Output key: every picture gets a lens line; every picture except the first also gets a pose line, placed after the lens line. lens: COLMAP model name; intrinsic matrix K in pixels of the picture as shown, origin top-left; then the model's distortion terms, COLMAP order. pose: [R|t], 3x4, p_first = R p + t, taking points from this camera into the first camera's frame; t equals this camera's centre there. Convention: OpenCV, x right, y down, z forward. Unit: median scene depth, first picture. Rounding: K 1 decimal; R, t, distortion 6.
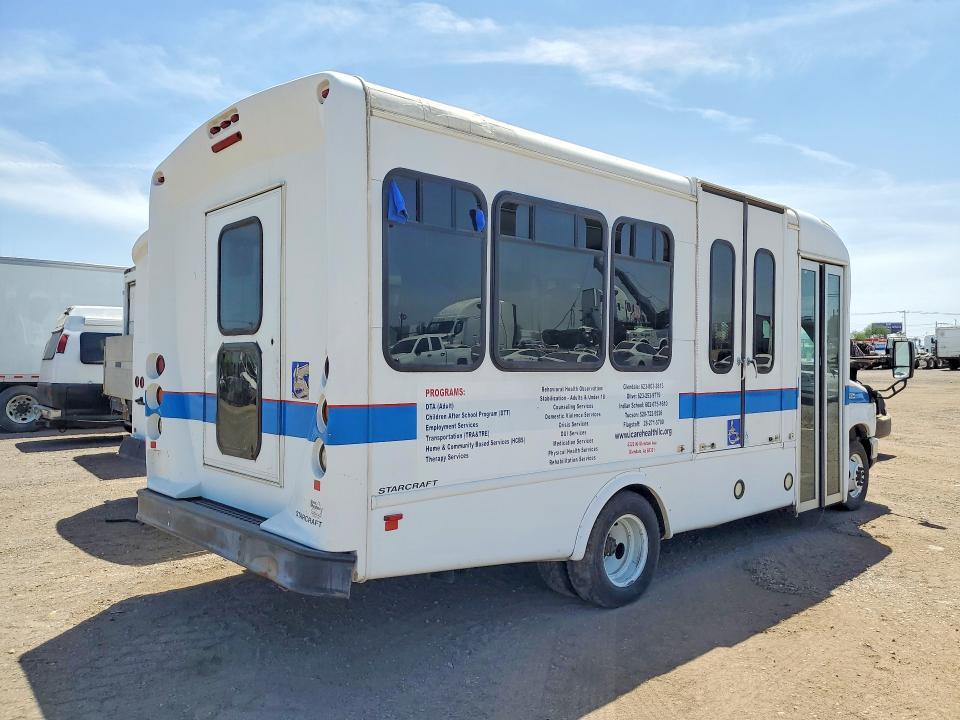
lens RADIAL K [[743.8, 0, 478.9], [0, 743.8, 366.0], [0, 0, 1]] dist [0.028376, -0.075913]
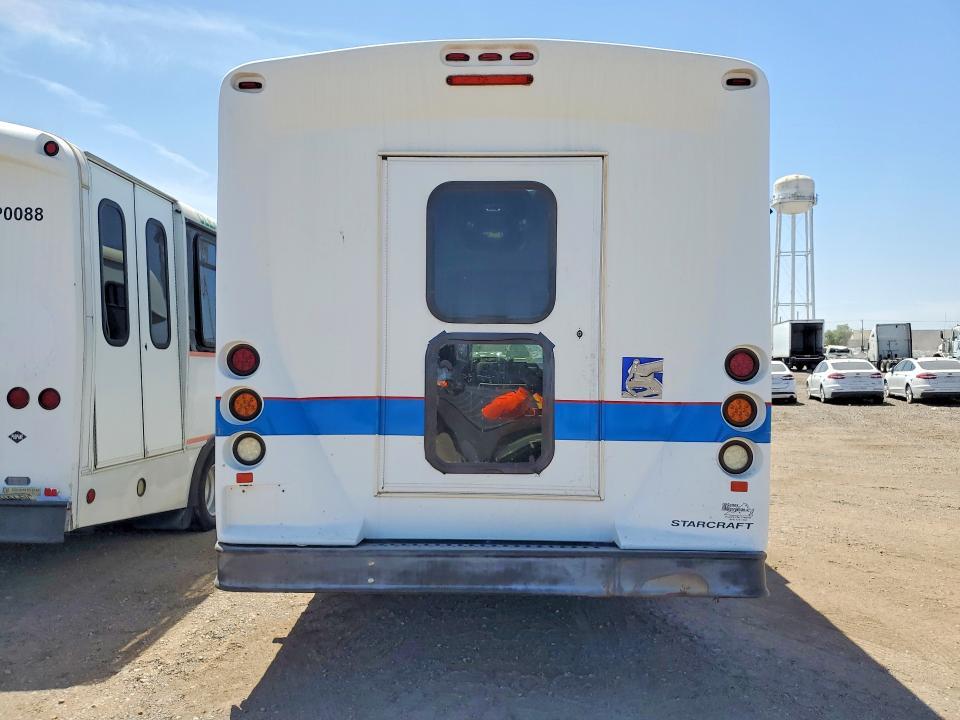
lens RADIAL K [[743.8, 0, 478.7], [0, 743.8, 363.5], [0, 0, 1]] dist [0.028376, -0.075913]
pose [[0.695023, 0.009761, 0.718922, -0.804358], [-0.007274, 0.999952, -0.006544, 0.006911], [-0.718951, -0.000681, 0.695060, 0.401630]]
